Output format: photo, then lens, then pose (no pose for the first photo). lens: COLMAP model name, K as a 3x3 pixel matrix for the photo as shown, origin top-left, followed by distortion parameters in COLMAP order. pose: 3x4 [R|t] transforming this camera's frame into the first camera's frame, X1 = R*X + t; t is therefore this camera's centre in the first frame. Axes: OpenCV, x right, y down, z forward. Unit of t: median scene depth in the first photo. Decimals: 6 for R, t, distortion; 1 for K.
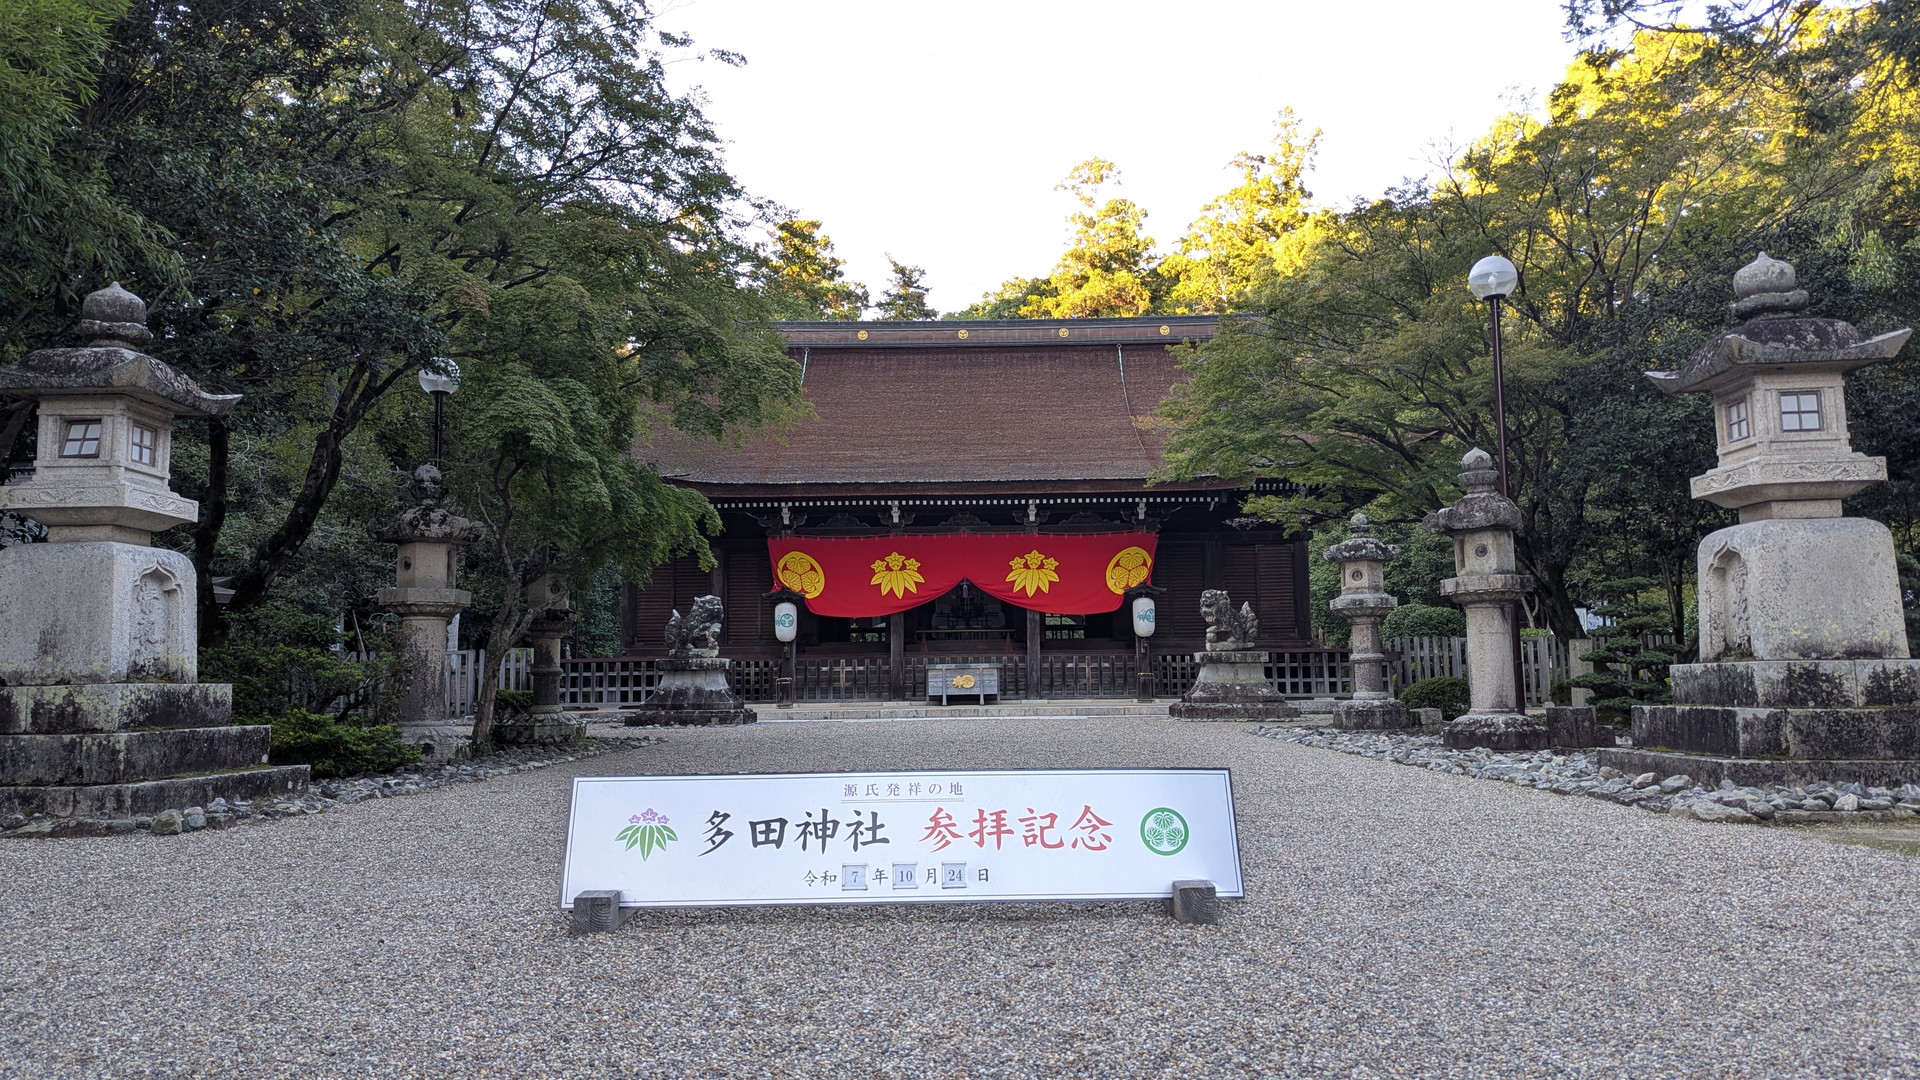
lens RADIAL K [[1370.7, 0, 952.7], [0, 1370.7, 530.9], [0, 0, 1]] dist [0.058192, -0.021621]
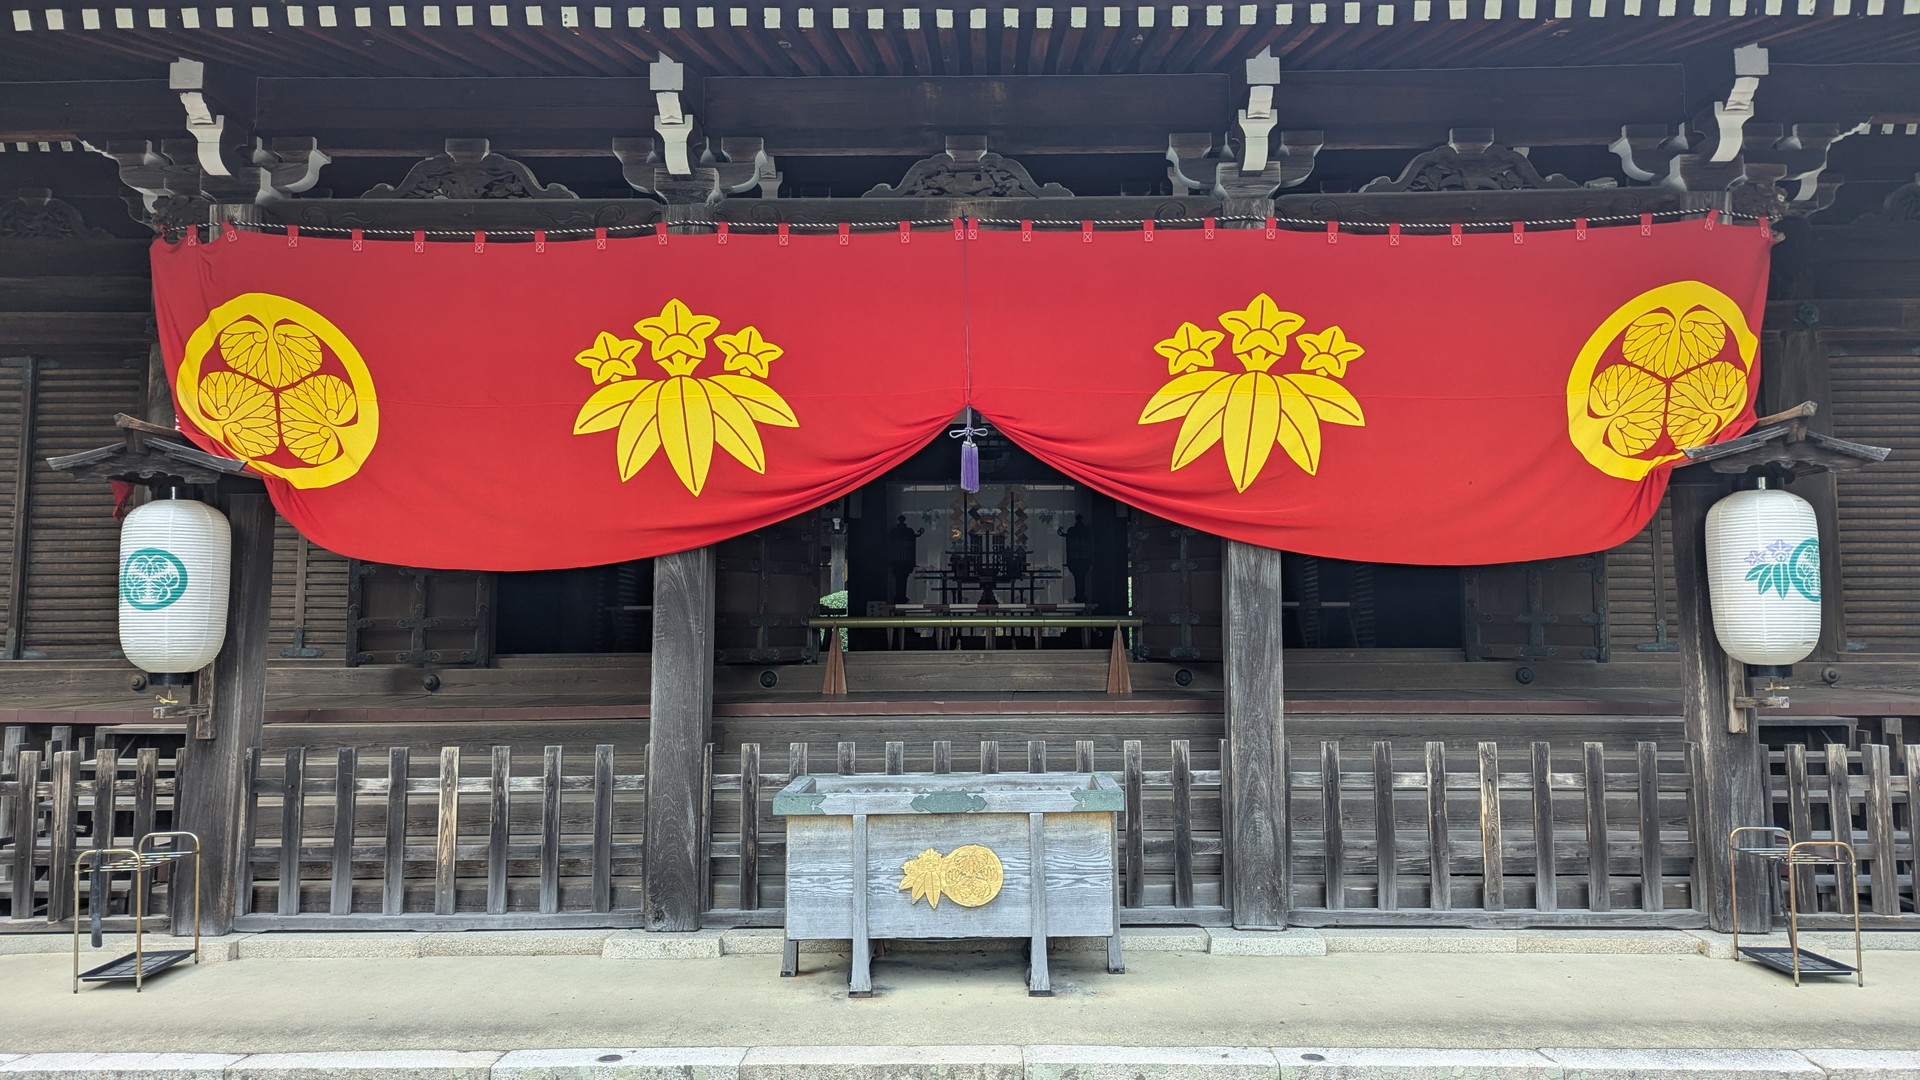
lens RADIAL K [[1370.7, 0, 960.7], [0, 1370.7, 549.4], [0, 0, 1]] dist [0.058192, -0.021621]
pose [[0.999883, 0.008000, -0.013026, 0.011018], [-0.007527, 0.999326, 0.035922, 0.050562], [0.013304, -0.035820, 0.999270, 0.764200]]
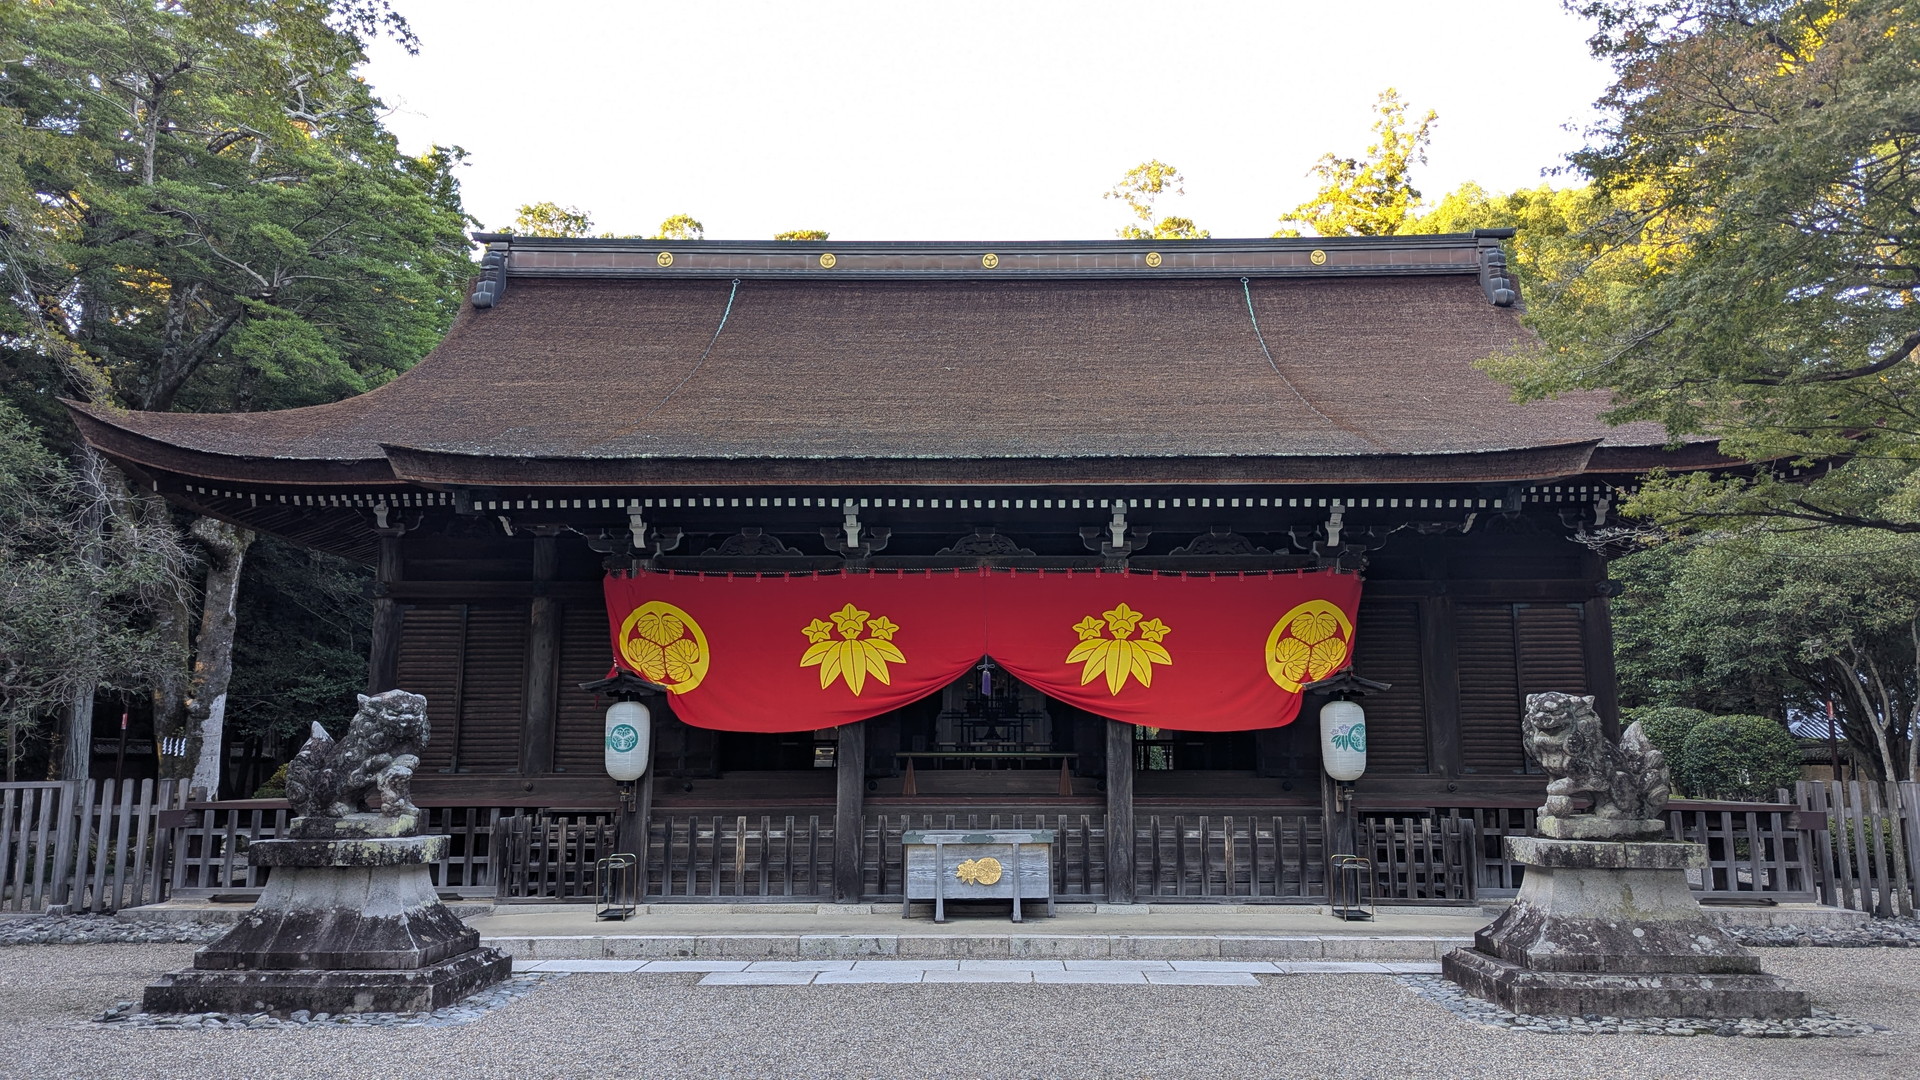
lens RADIAL K [[1370.7, 0, 965.0], [0, 1370.7, 527.2], [0, 0, 1]] dist [0.058192, -0.021621]
pose [[0.999831, 0.011275, -0.014547, 0.008156], [-0.012130, 0.998118, -0.060106, 0.017146], [0.013842, 0.060272, 0.998086, 0.489710]]
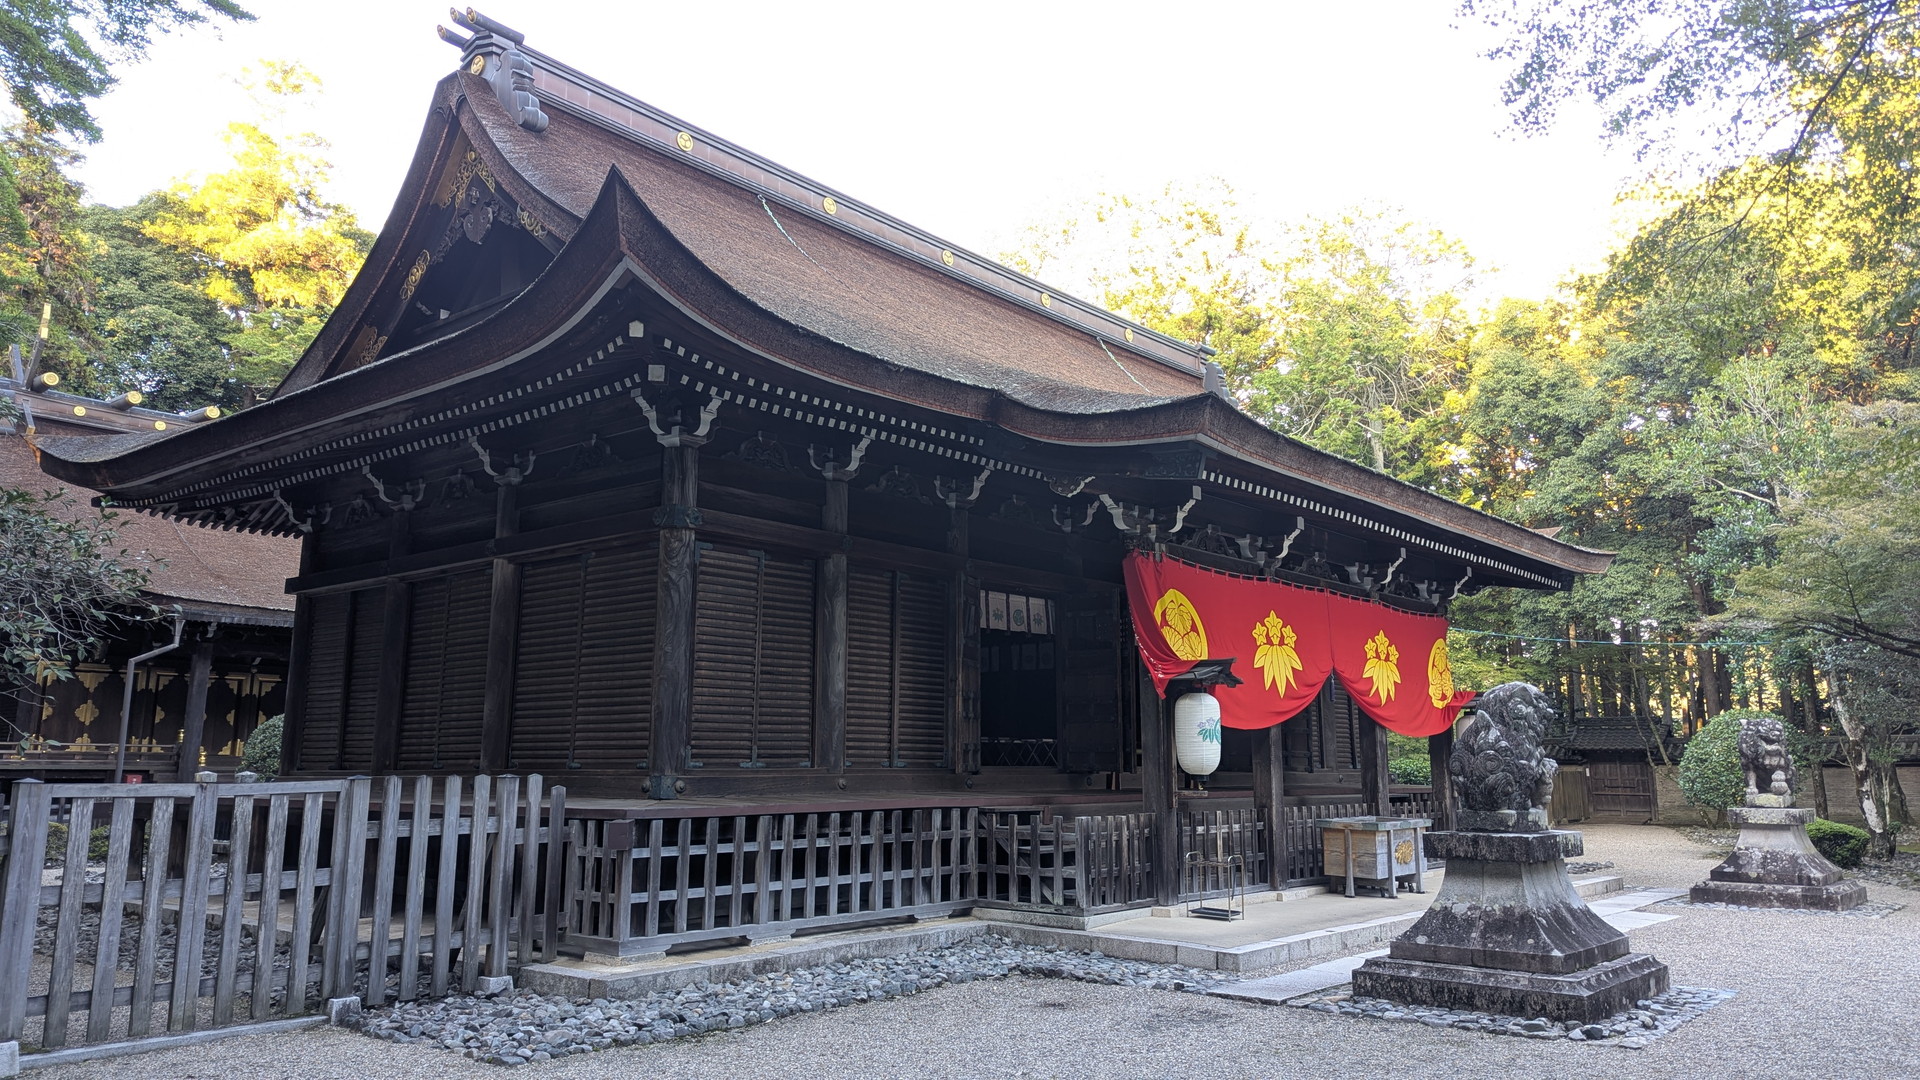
lens RADIAL K [[1370.7, 0, 927.6], [0, 1370.7, 534.5], [0, 0, 1]] dist [0.058192, -0.021621]
pose [[0.630724, 0.139786, 0.763313, -0.561364], [-0.093692, 0.990164, -0.103912, 0.056041], [-0.770330, -0.005977, 0.637617, 0.759788]]
